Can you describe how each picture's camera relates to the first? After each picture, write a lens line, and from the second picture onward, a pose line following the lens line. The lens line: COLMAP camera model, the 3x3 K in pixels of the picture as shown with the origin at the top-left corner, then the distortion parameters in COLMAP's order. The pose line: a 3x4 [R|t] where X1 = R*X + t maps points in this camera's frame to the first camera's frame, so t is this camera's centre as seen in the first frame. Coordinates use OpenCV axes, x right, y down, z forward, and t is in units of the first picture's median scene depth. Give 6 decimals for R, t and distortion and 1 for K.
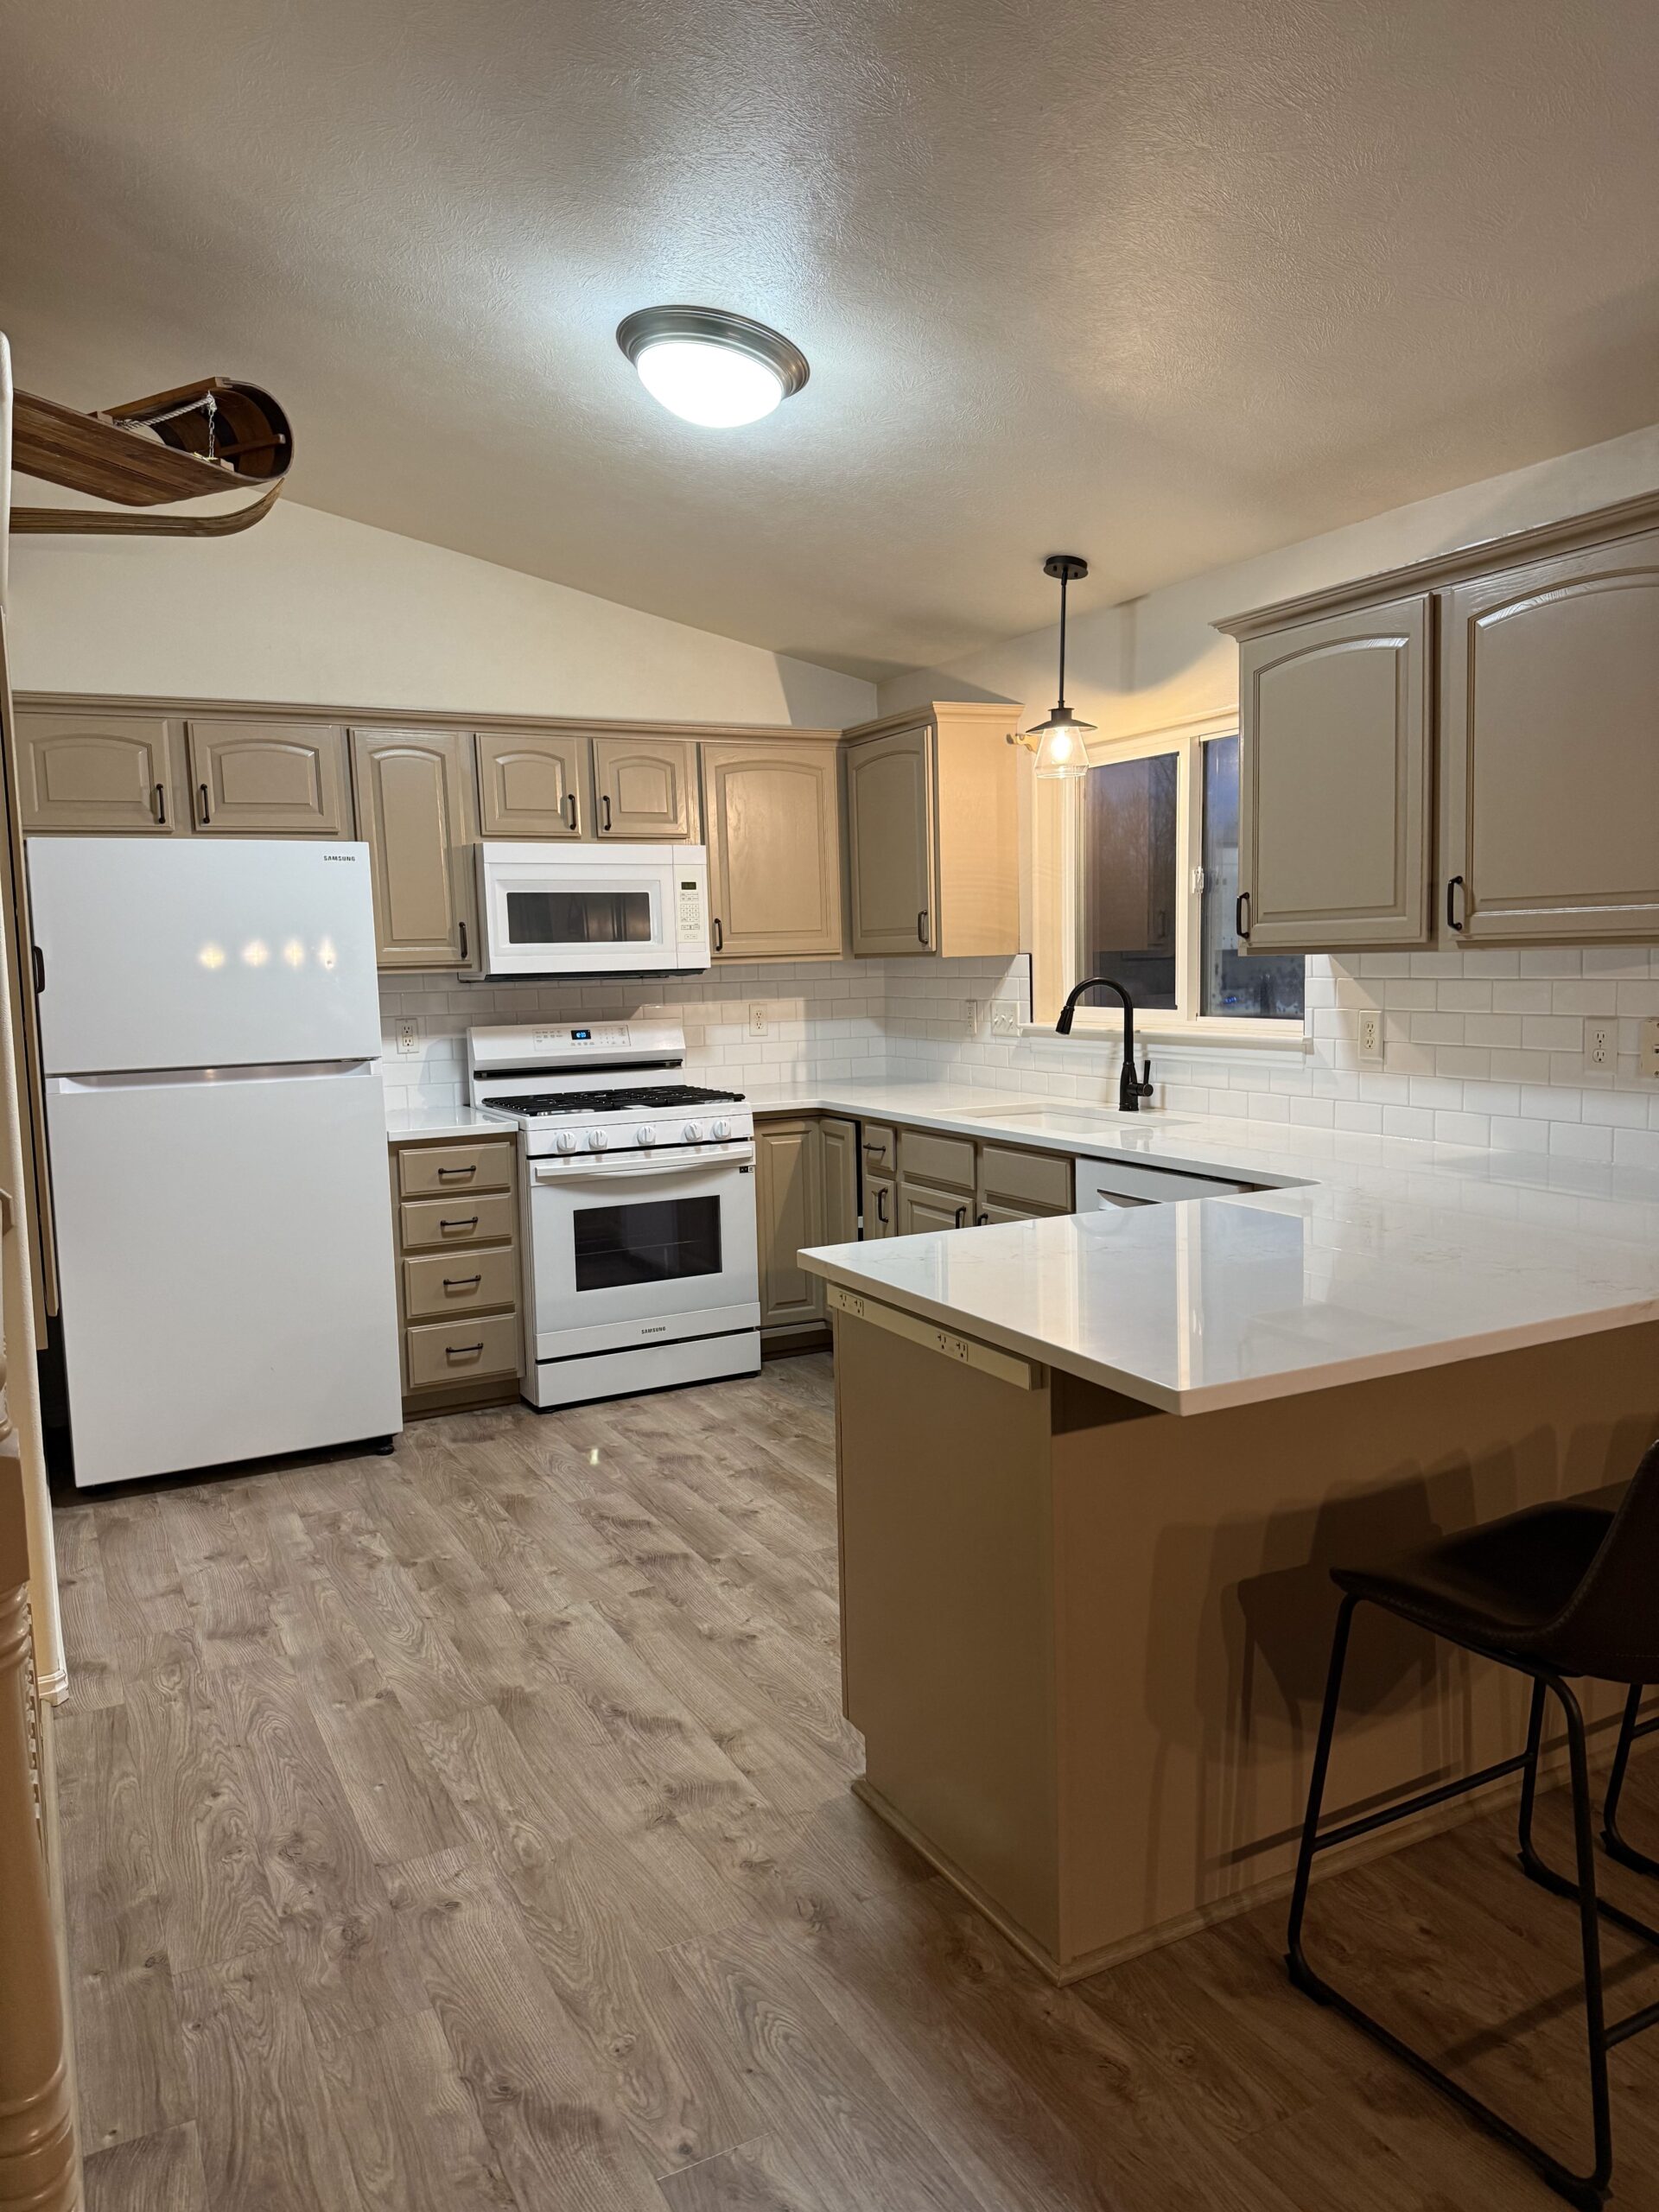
lens RADIAL K [[1539.1, 0, 828.2], [0, 1539.1, 1106.1], [0, 0, 1]] dist [0.054353, -0.049034]
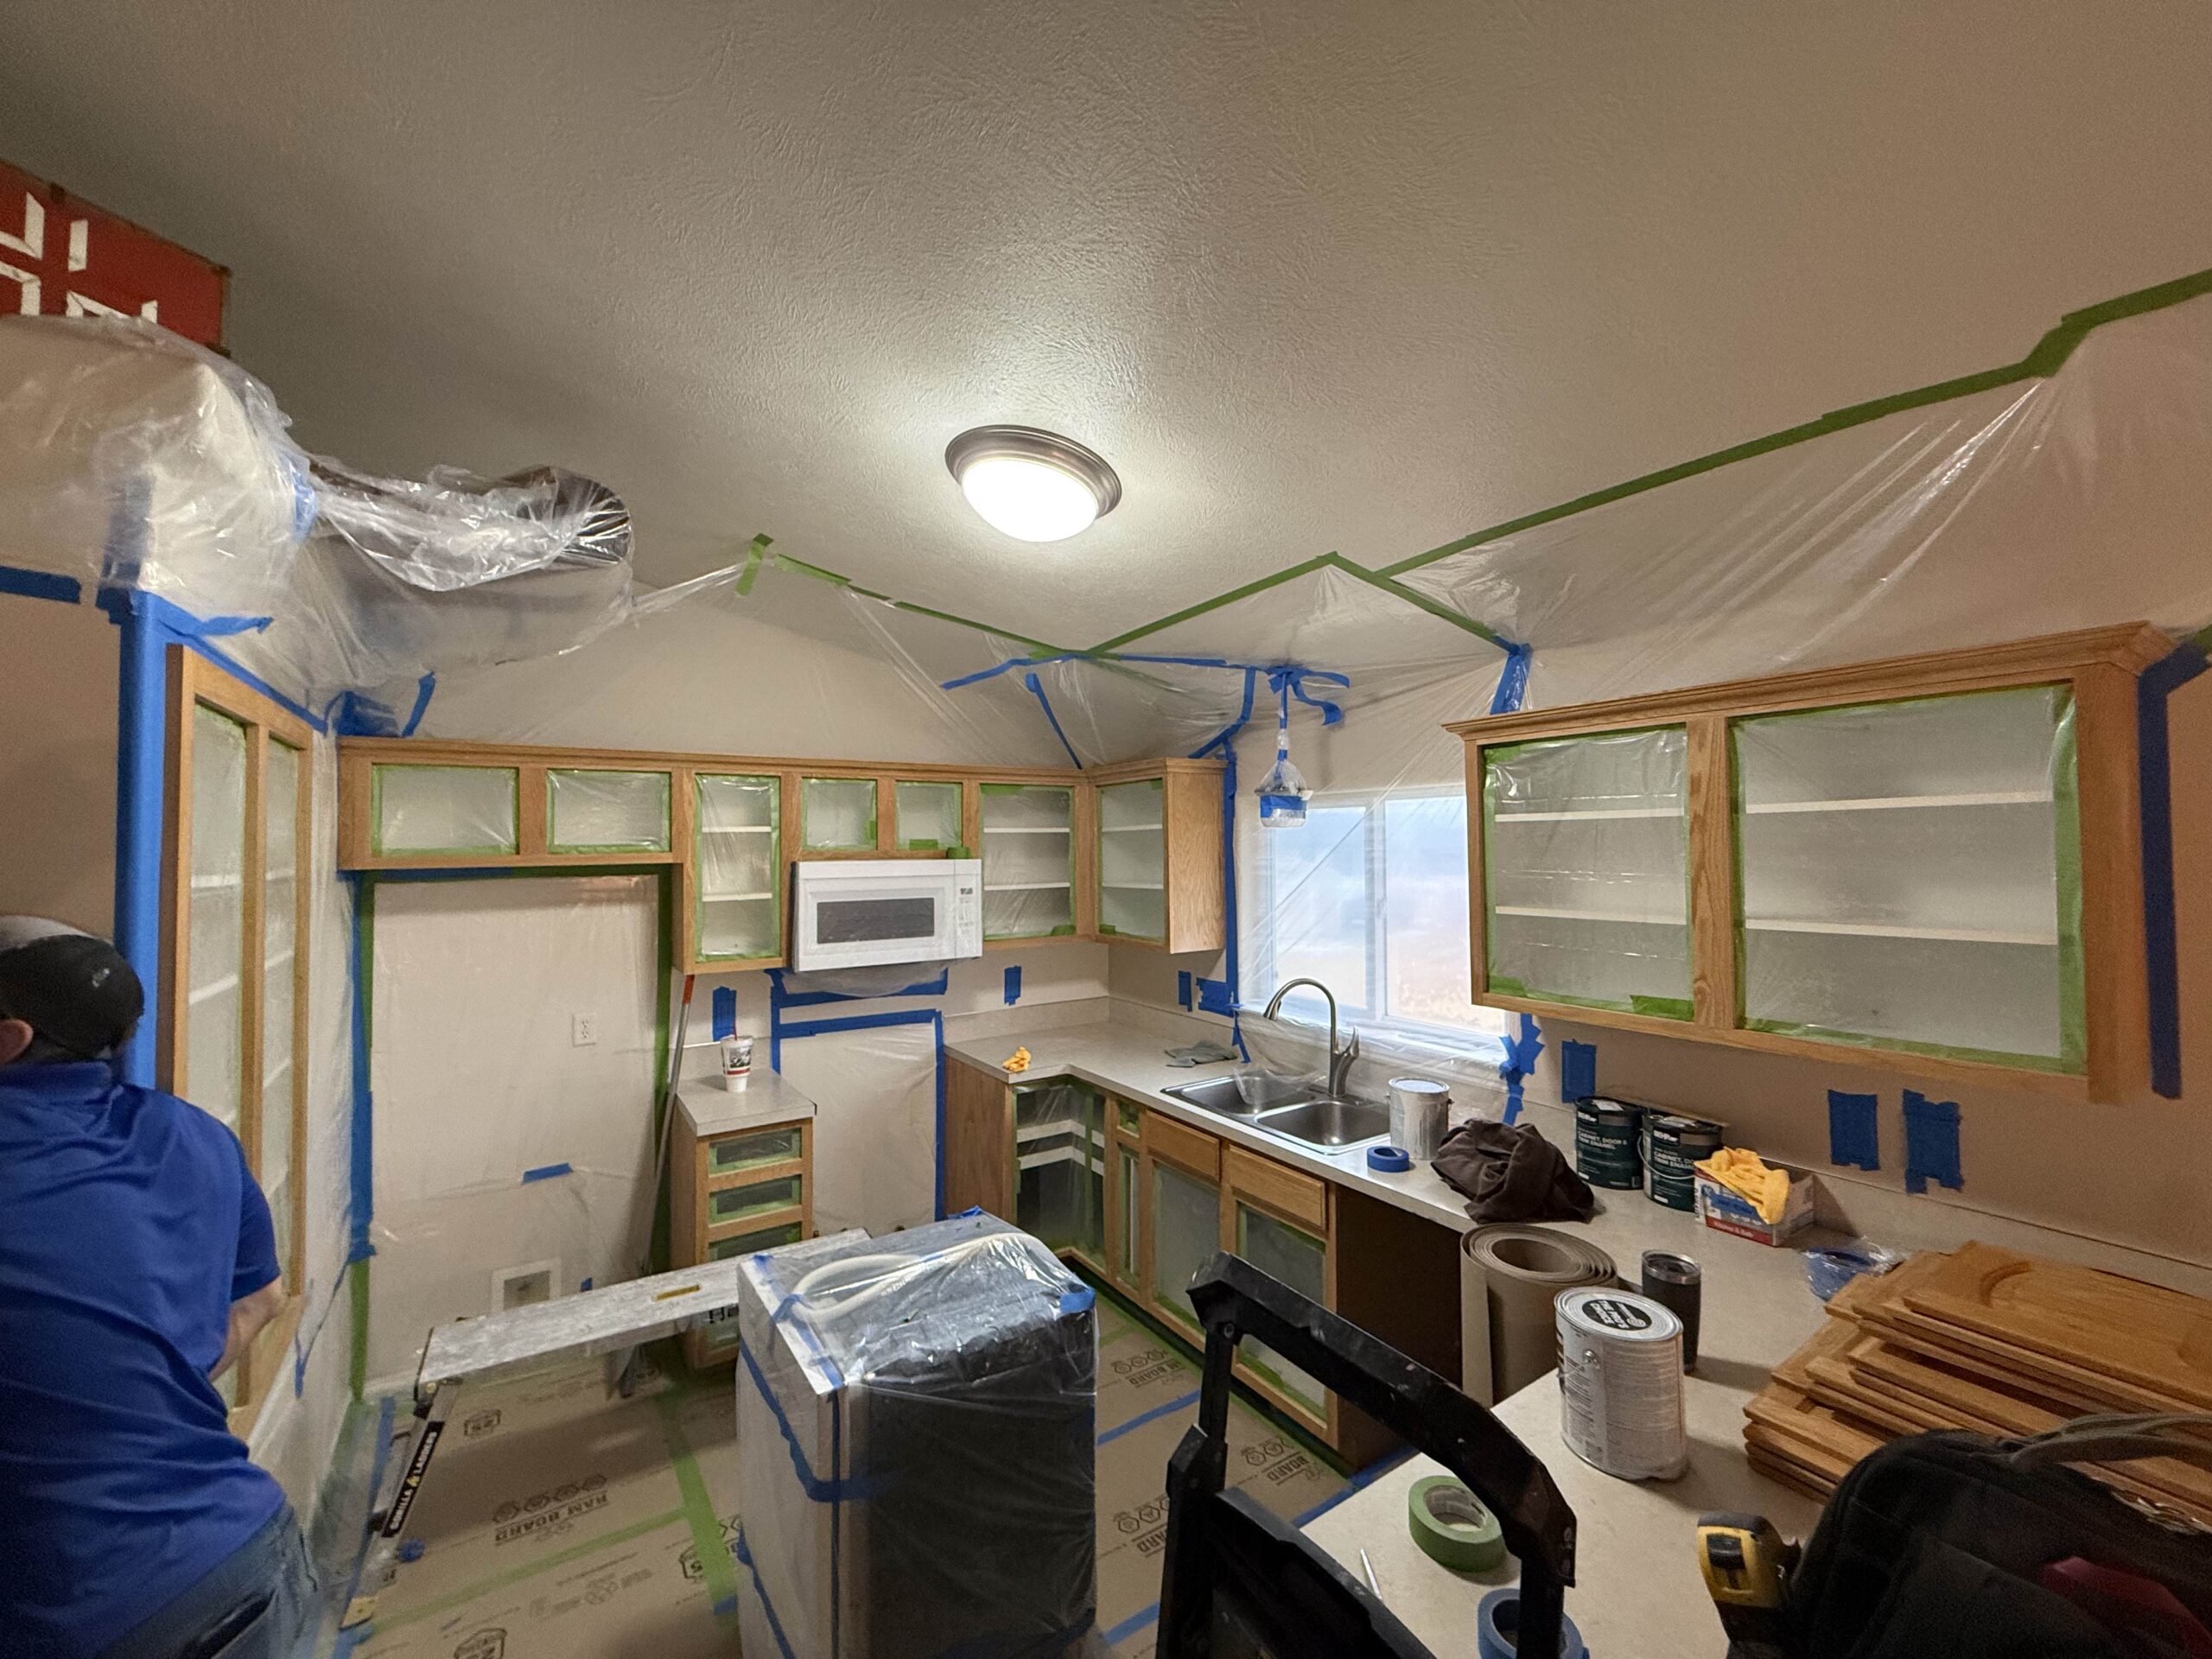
lens RADIAL K [[877.8, 0, 1105.7], [0, 877.8, 831.6], [0, 0, 1]] dist [0.000271, -0.000253]
pose [[0.993704, 0.018972, 0.110415, -0.072021], [-0.005424, 0.992548, -0.121730, -0.132119], [-0.111902, 0.120365, 0.986403, 0.344894]]
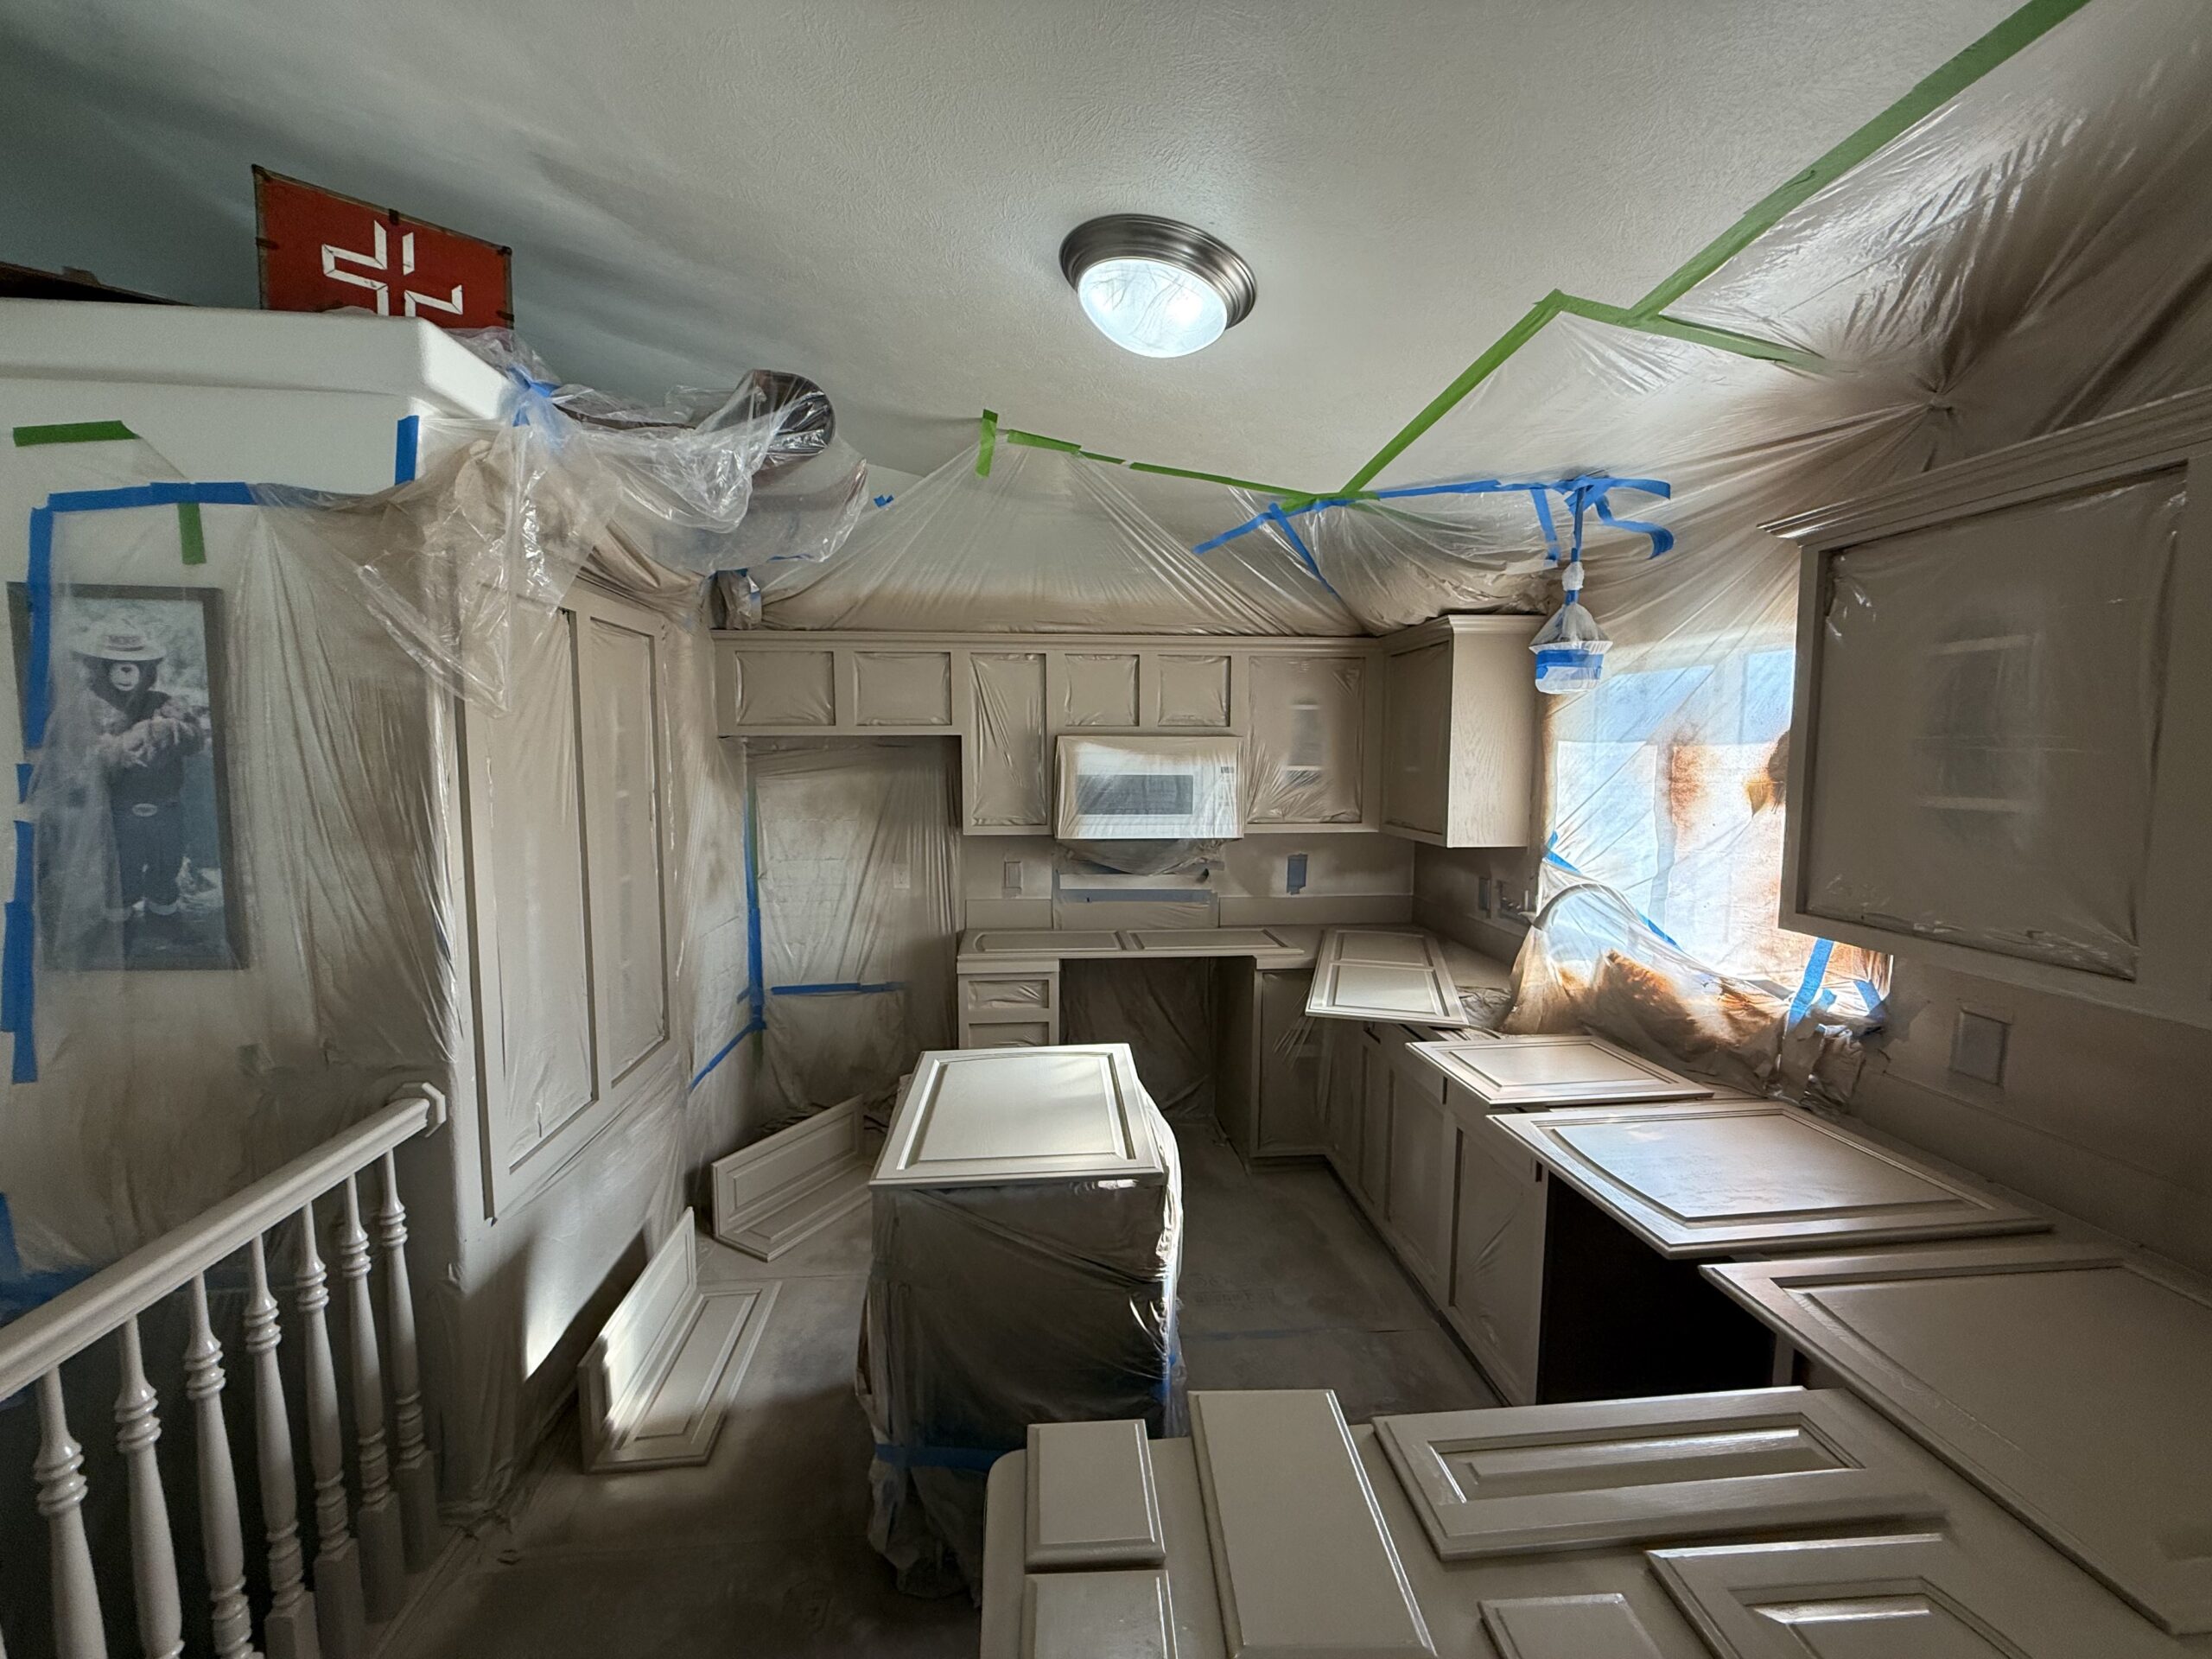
lens RADIAL K [[877.8, 0, 1104.9], [0, 877.8, 827.7], [0, 0, 1]] dist [0.000271, -0.000253]
pose [[0.926469, 0.061210, -0.371361, 0.099290], [-0.064828, 0.997893, 0.002746, -0.117831], [0.370747, 0.021530, 0.928484, 0.407686]]
